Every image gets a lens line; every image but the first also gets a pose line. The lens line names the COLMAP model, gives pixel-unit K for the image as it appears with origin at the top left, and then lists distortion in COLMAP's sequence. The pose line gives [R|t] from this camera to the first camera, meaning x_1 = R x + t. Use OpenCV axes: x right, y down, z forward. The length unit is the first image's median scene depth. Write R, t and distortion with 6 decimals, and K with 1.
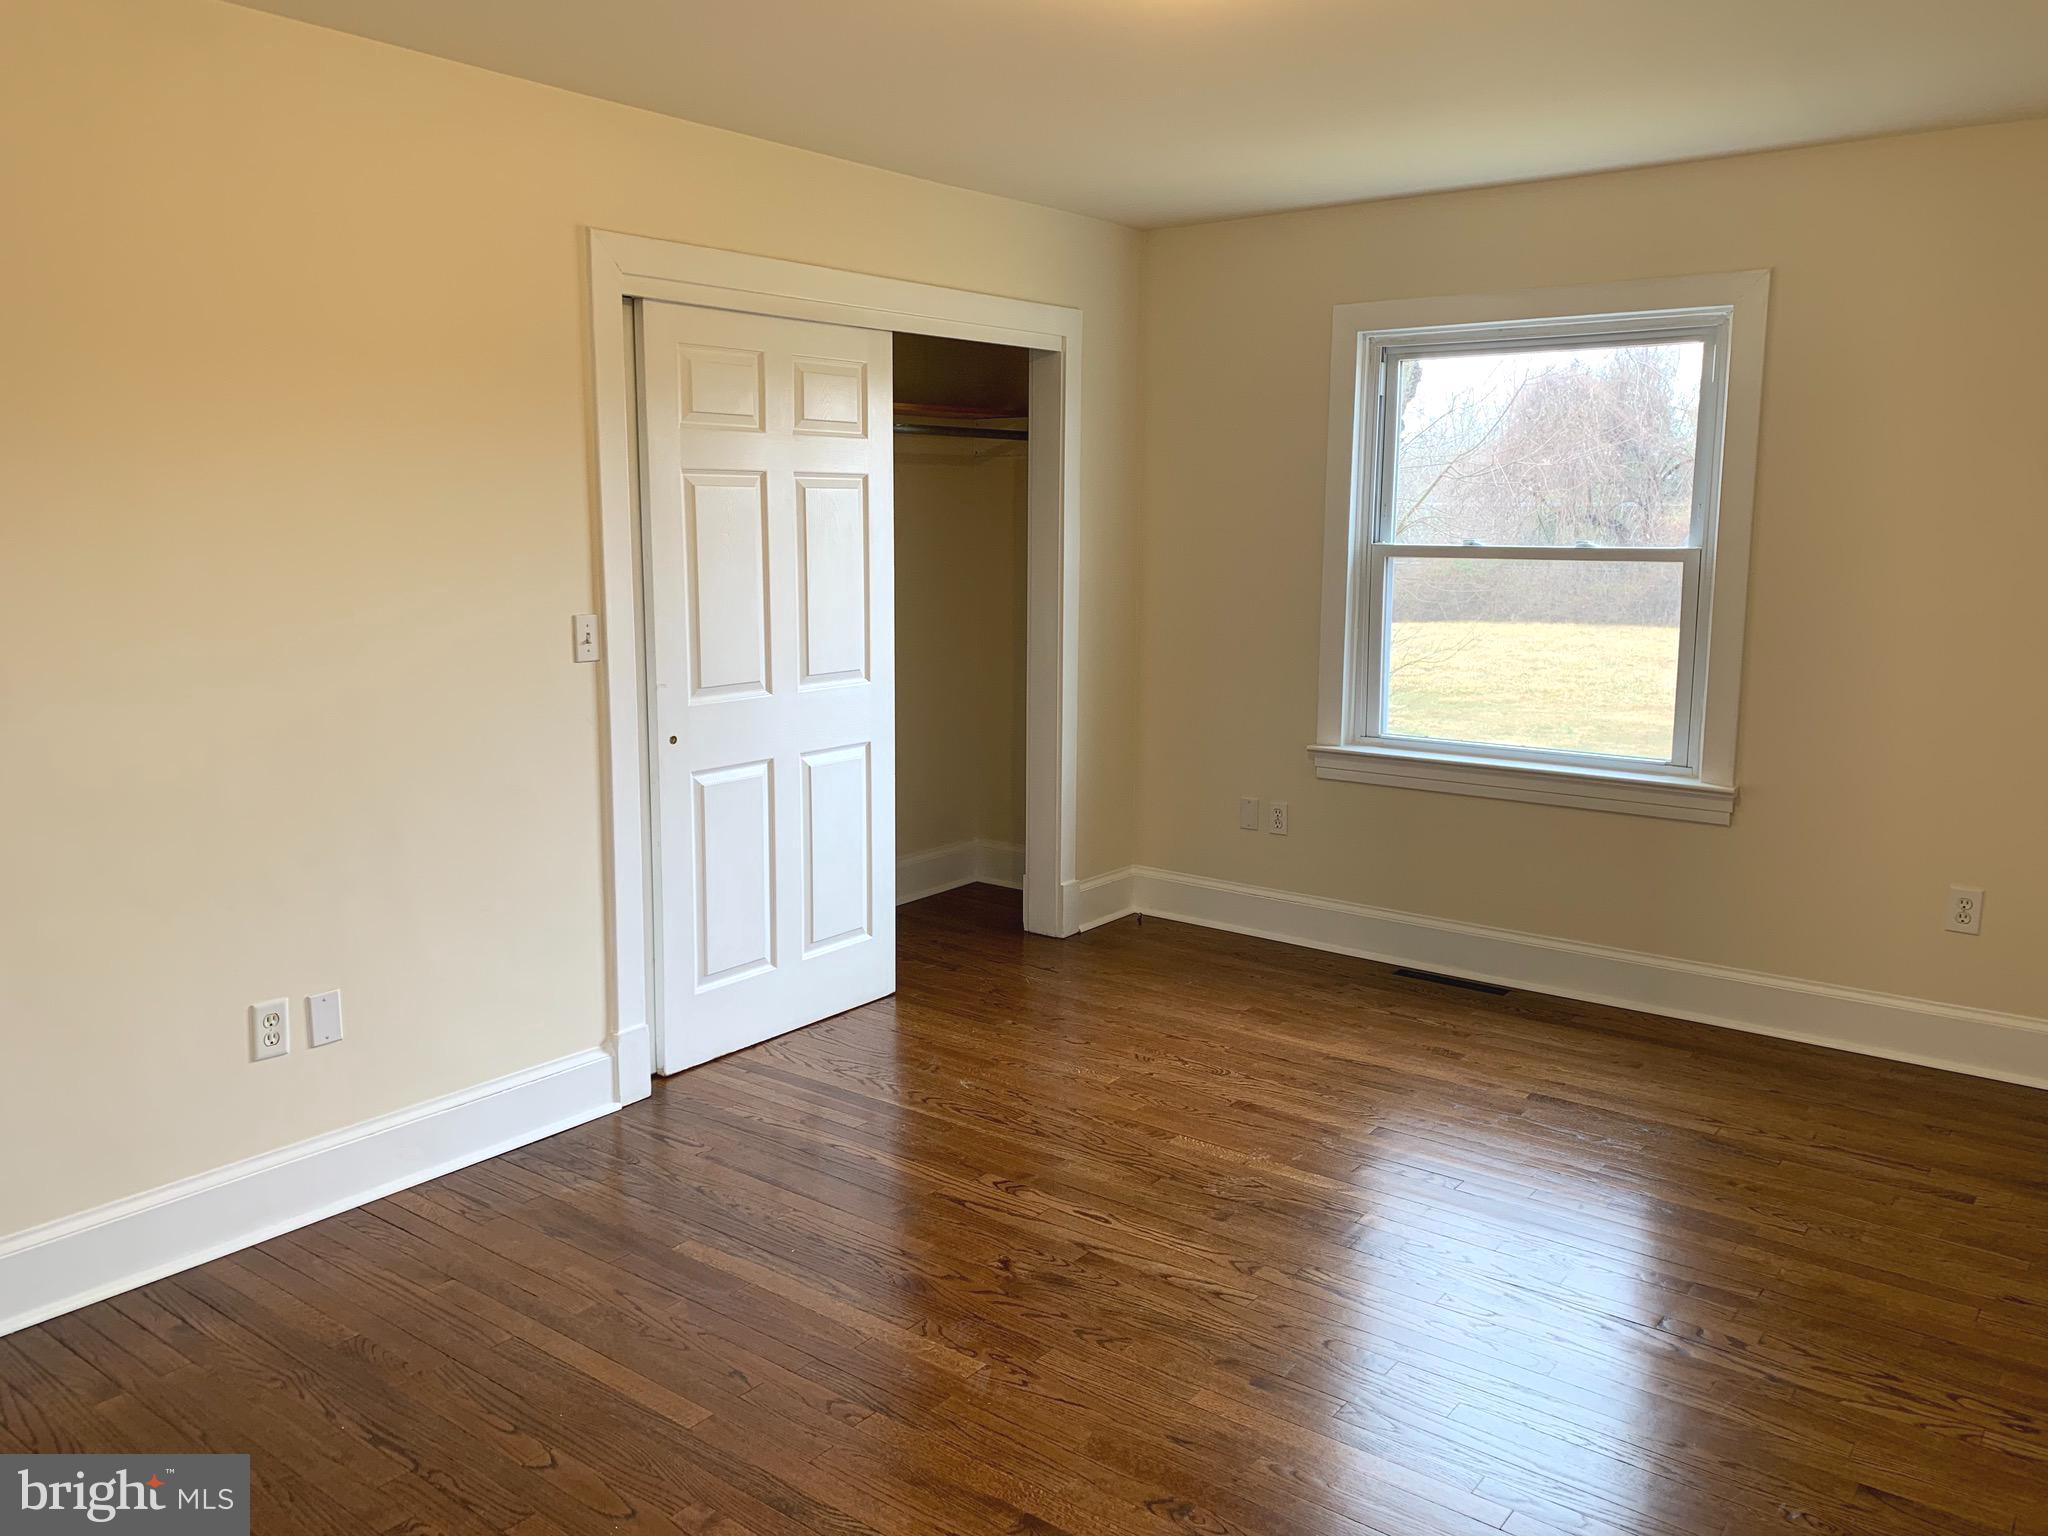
lens RADIAL K [[1572.0, 0, 1024.0], [0, 1572.0, 768.0], [0, 0, 1]] dist [0.002451, -0.003032]
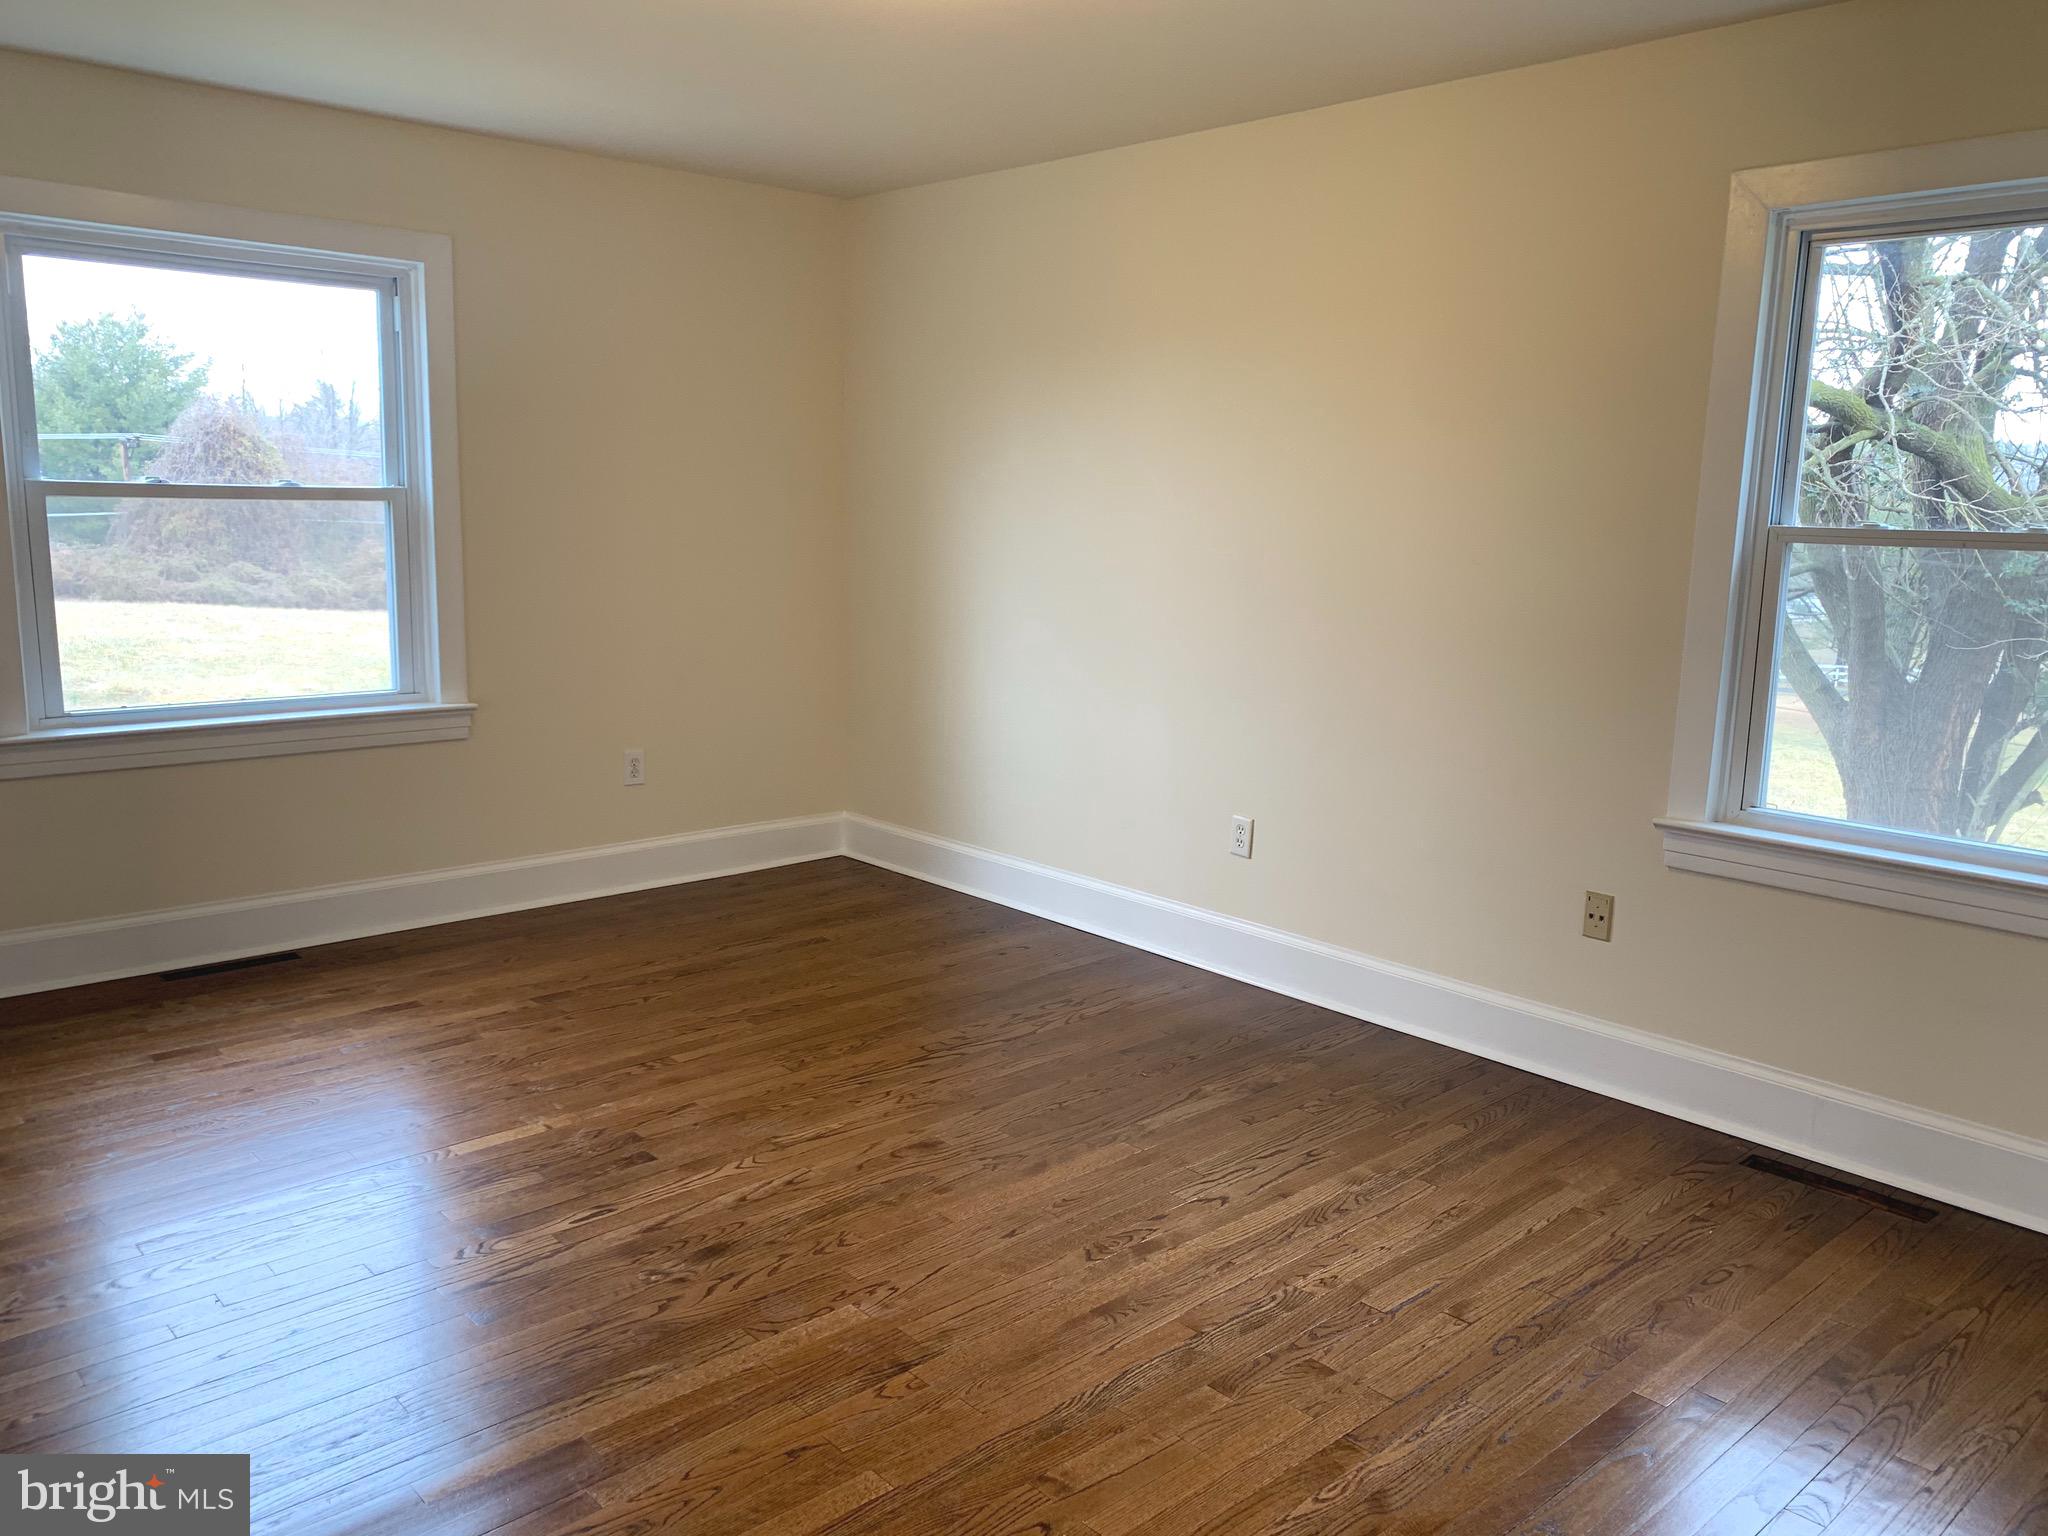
lens RADIAL K [[1542.8, 0, 1024.0], [0, 1542.8, 768.0], [0, 0, 1]] dist [0.034457, -0.000543]
pose [[0.163045, -0.174236, 0.971112, -0.629720], [0.132384, 0.979246, 0.153469, -0.067000], [-0.977697, 0.103537, 0.182727, 0.461061]]
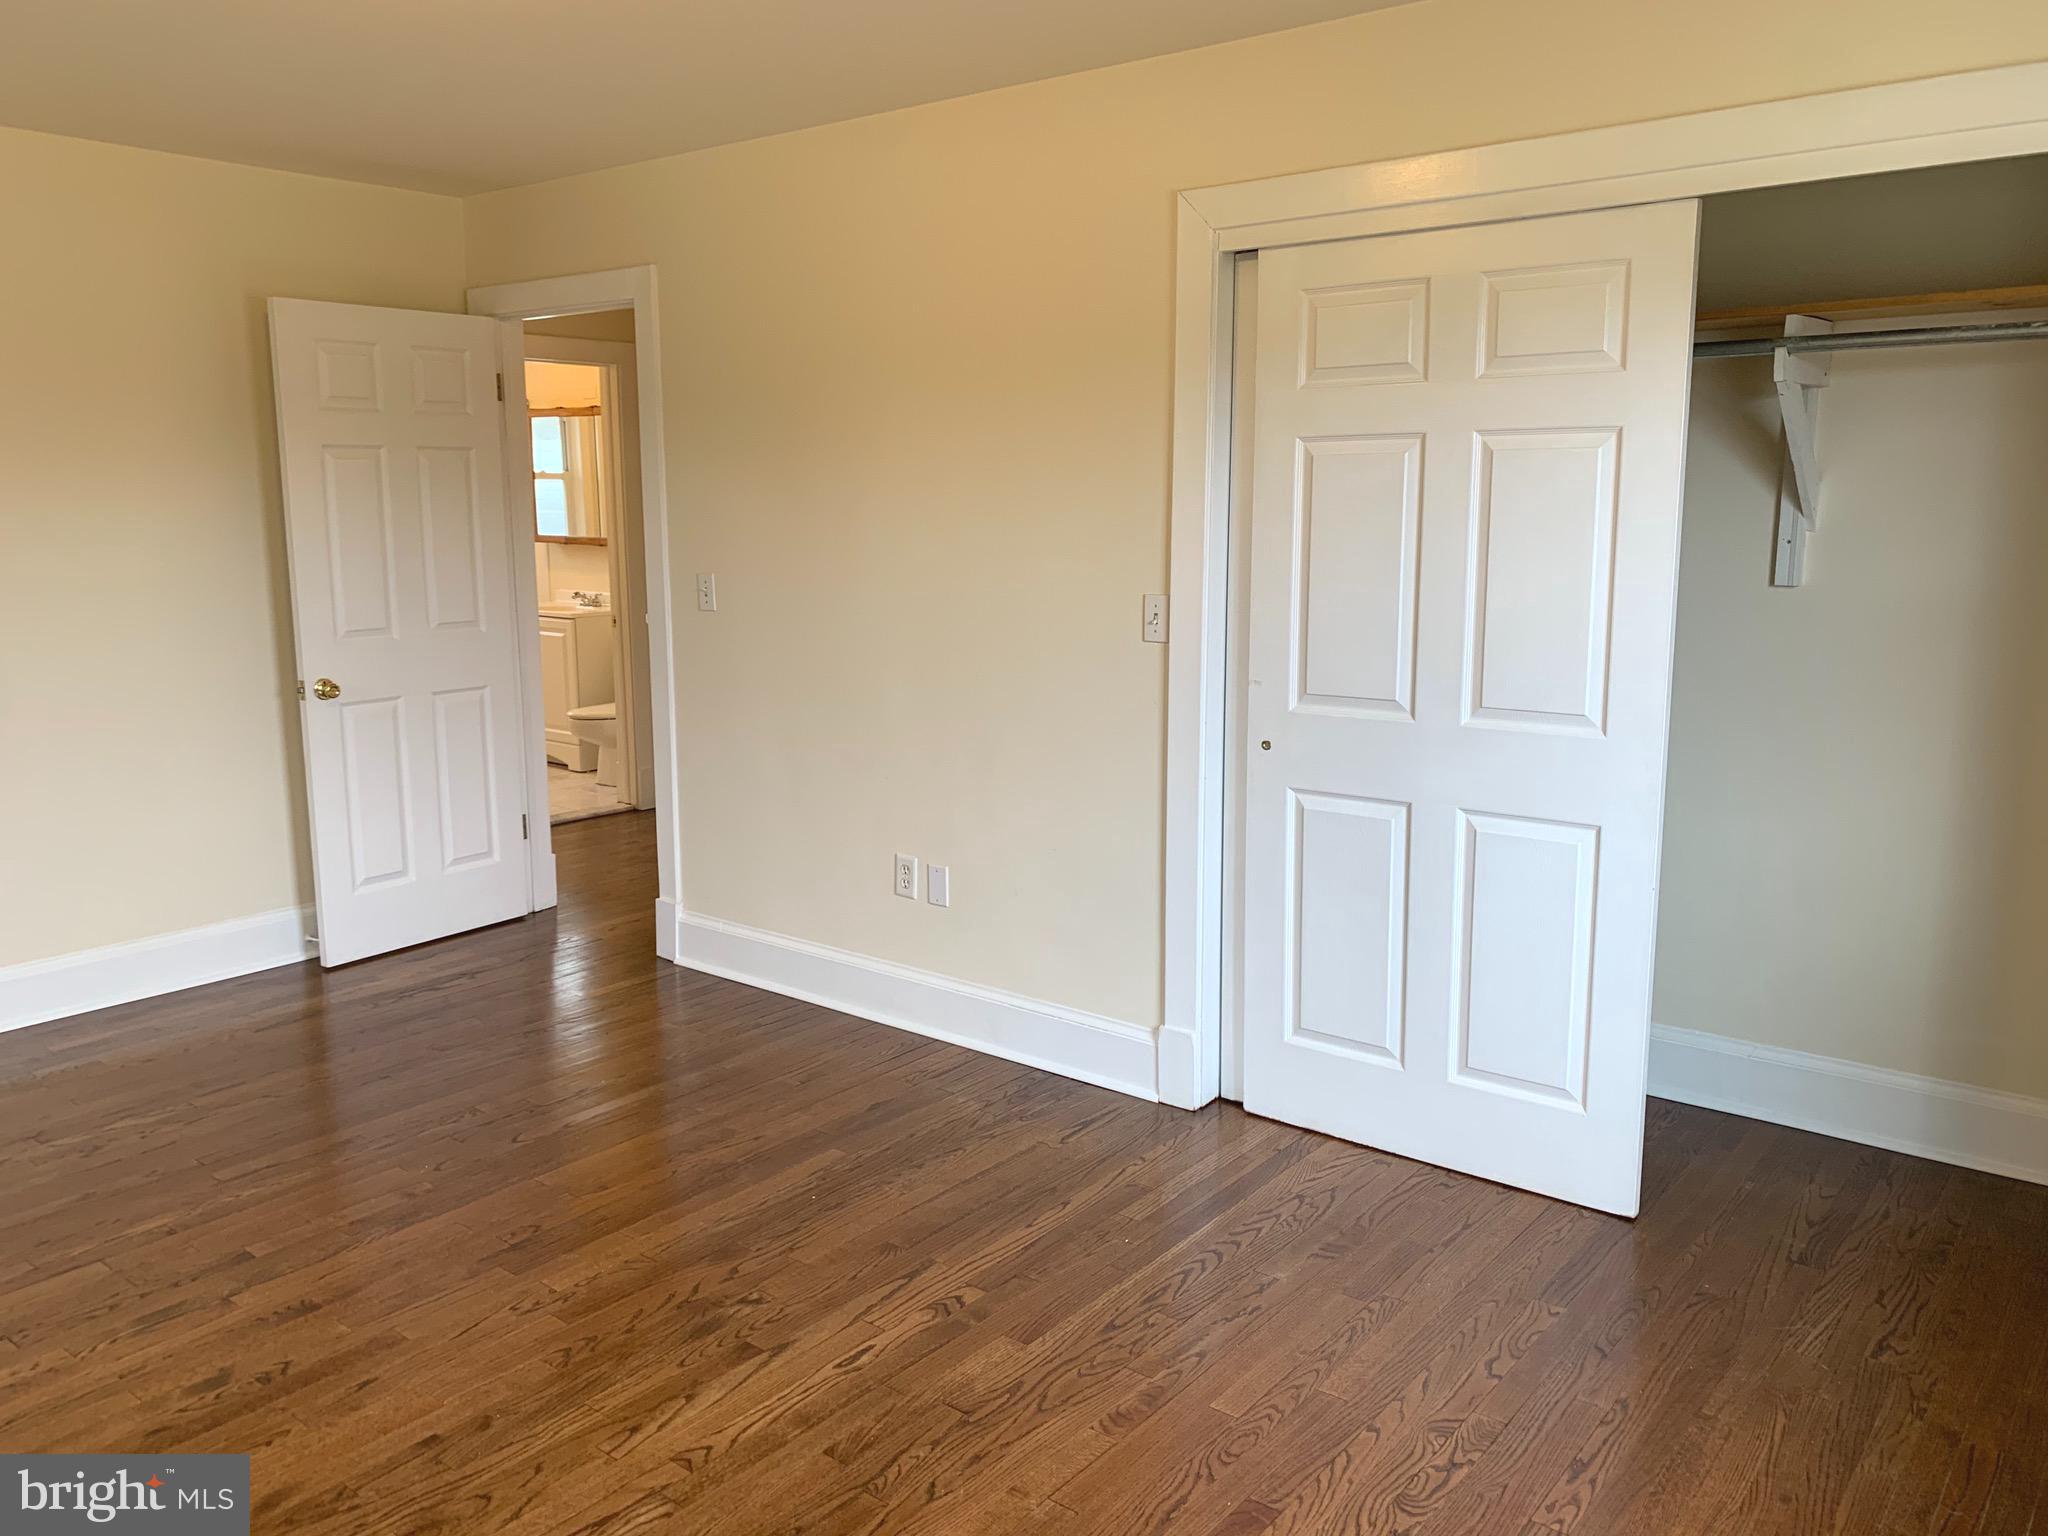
lens RADIAL K [[1593.9, 0, 969.5], [0, 1593.9, 756.4], [0, 0, 1]] dist [0.002133, -0.004757]
pose [[-0.041341, 0.171930, -0.984241, 0.665667], [-0.156560, 0.971800, 0.176333, -0.143405], [0.986803, 0.161383, -0.013258, 0.845371]]
